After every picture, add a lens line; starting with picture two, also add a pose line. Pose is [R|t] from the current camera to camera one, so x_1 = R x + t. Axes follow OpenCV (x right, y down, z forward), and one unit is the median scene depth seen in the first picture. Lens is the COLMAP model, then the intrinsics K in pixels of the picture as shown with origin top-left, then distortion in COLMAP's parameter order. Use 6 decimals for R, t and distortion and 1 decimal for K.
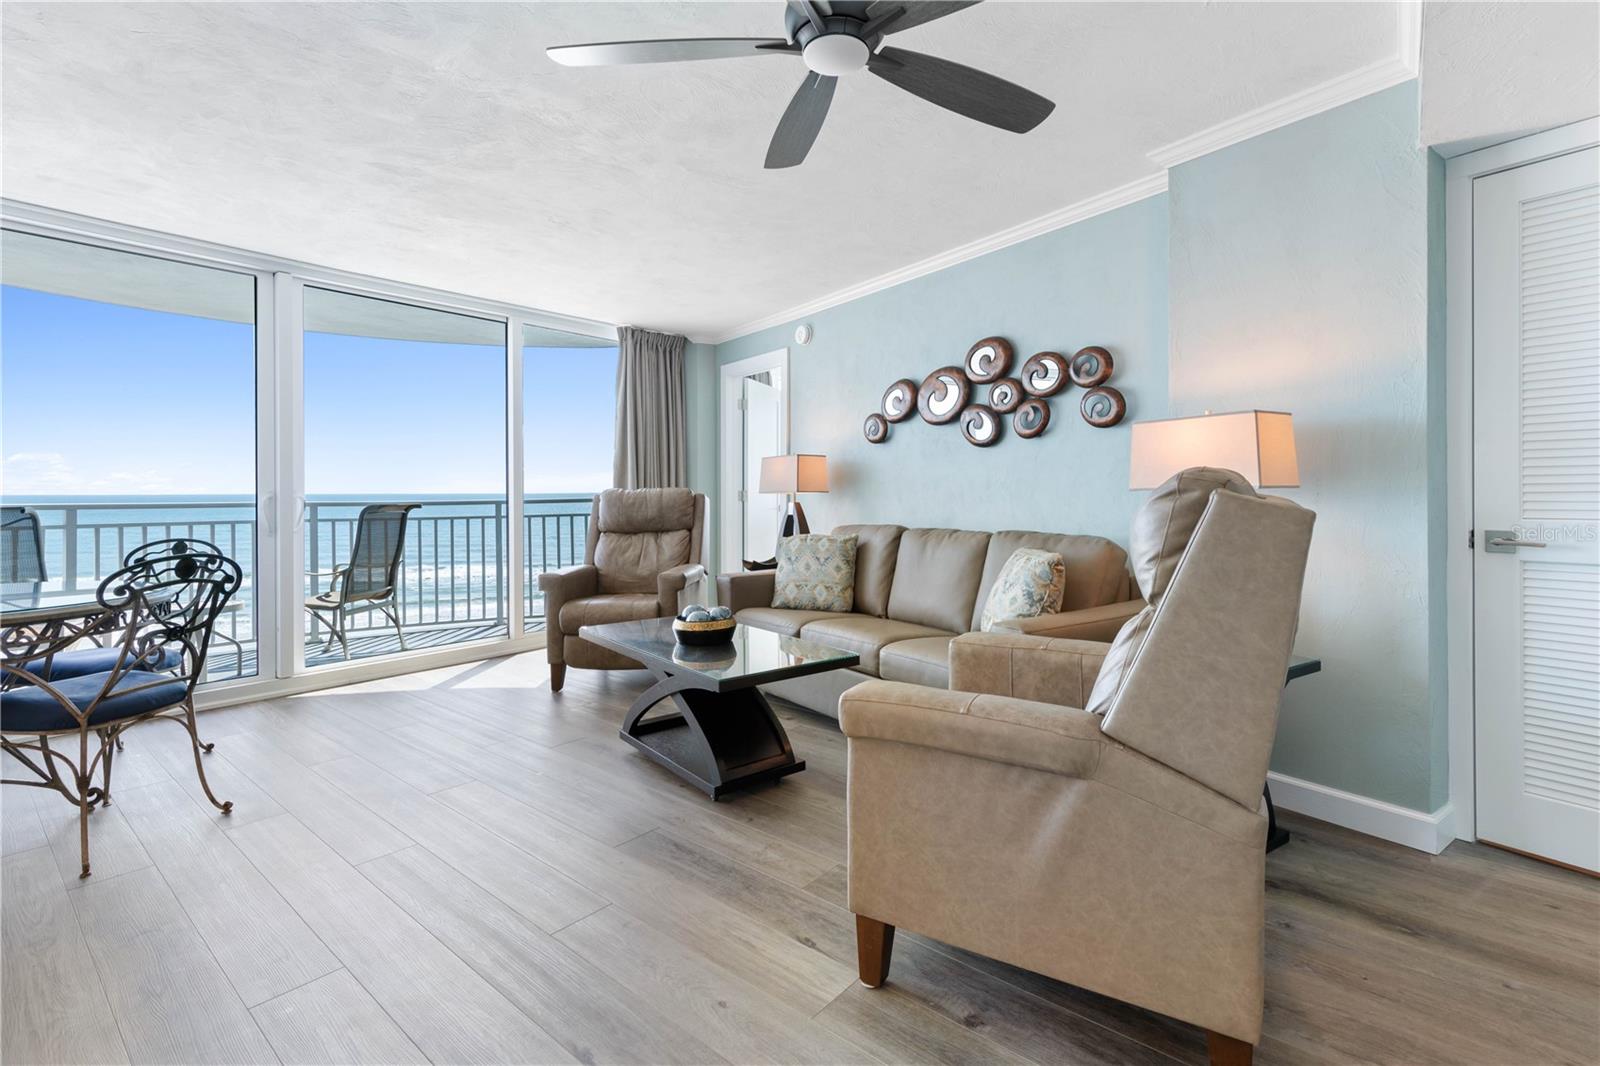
lens RADIAL K [[748.5, 0, 795.3], [0, 748.5, 491.4], [0, 0, 1]] dist [-0.000374, -0.000412]
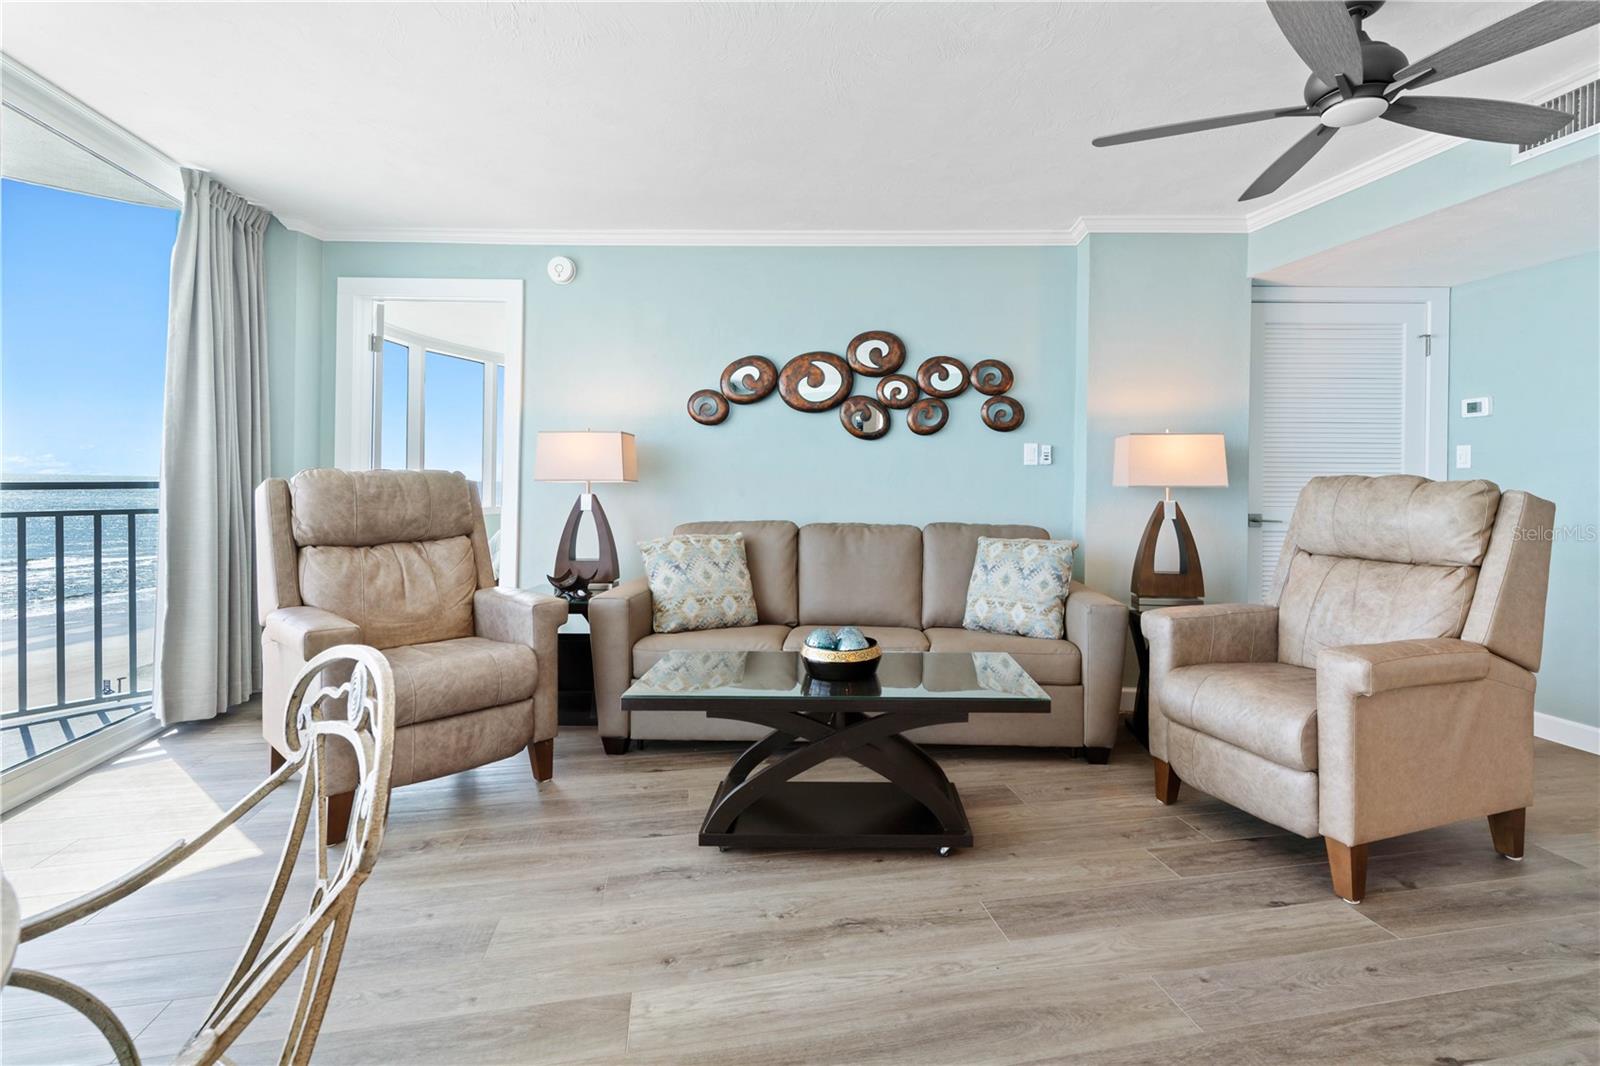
lens RADIAL K [[778.1, 0, 884.3], [0, 778.1, 493.2], [0, 0, 1]] dist [0.002511, 0.000368]
pose [[0.587562, 0.004834, 0.809165, -0.552193], [-0.015646, 0.999863, 0.005388, 0.005792], [-0.809028, -0.015827, 0.587557, 0.363151]]
